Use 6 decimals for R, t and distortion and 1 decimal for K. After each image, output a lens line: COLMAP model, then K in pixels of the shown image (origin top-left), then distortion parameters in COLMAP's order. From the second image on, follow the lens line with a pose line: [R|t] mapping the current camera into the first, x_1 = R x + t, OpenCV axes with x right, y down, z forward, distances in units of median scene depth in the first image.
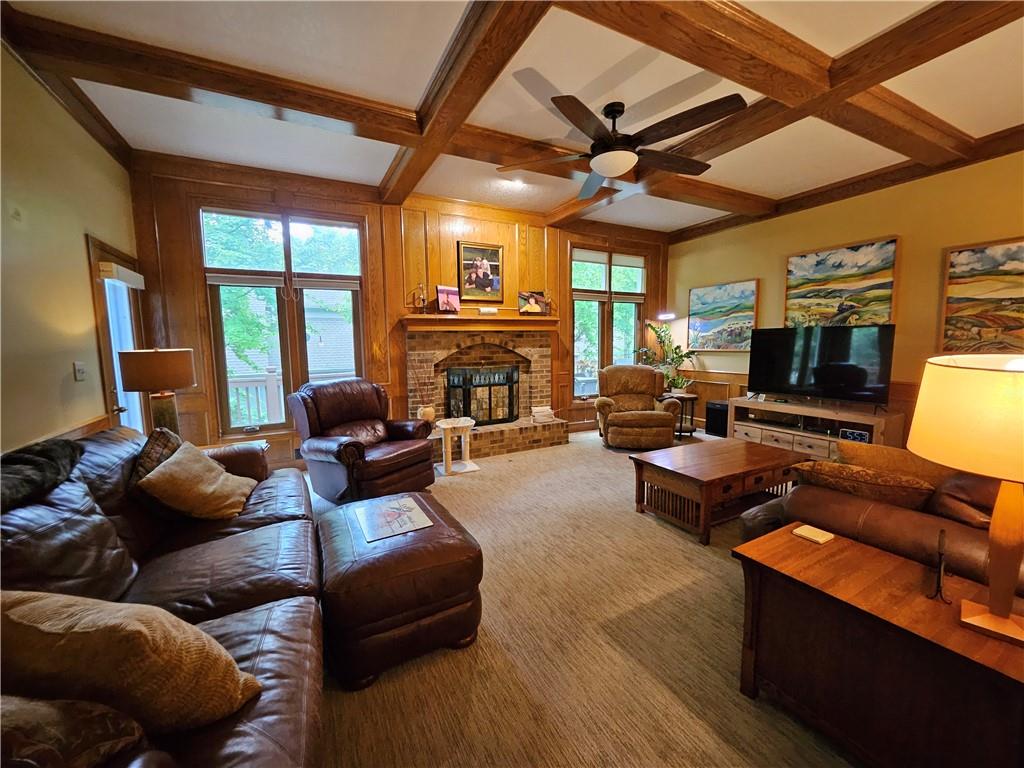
lens RADIAL K [[403.7, 0, 507.4], [0, 403.7, 381.8], [0, 0, 1]] dist [-0.001240, -0.001304]
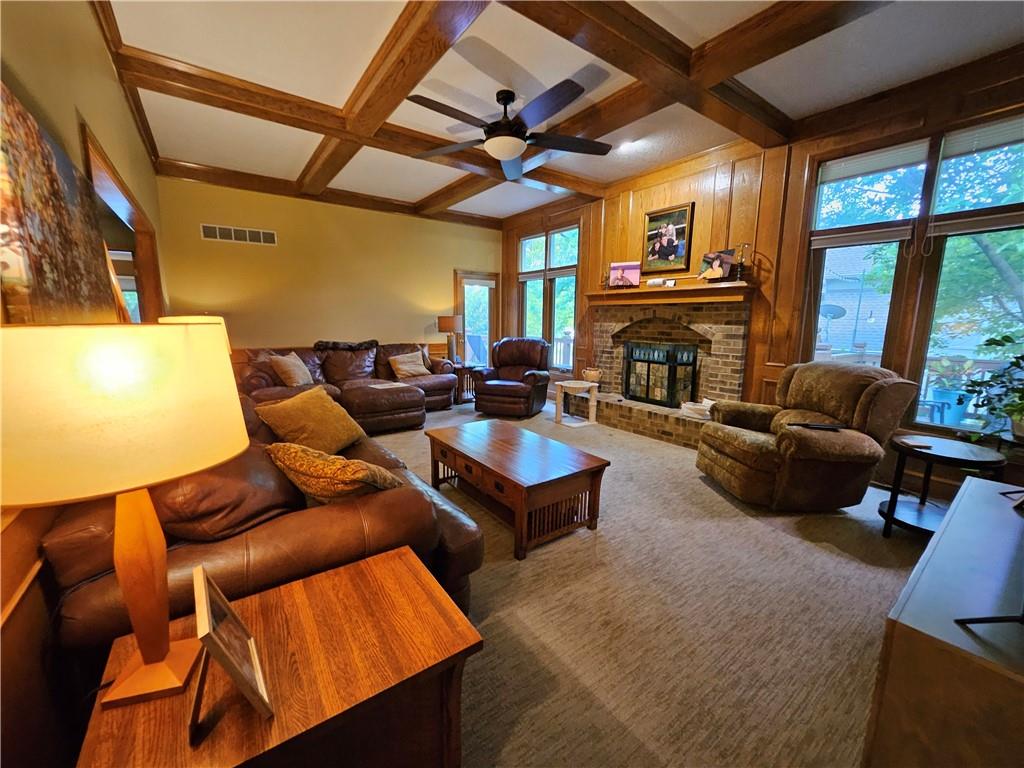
lens RADIAL K [[403.7, 0, 476.0], [0, 403.7, 378.1], [0, 0, 1]] dist [-0.001240, -0.001304]
pose [[0.094685, 0.170721, -0.980759, 1.013321], [-0.093499, 0.982356, 0.161972, -0.082181], [0.991107, 0.076363, 0.108977, 0.585131]]
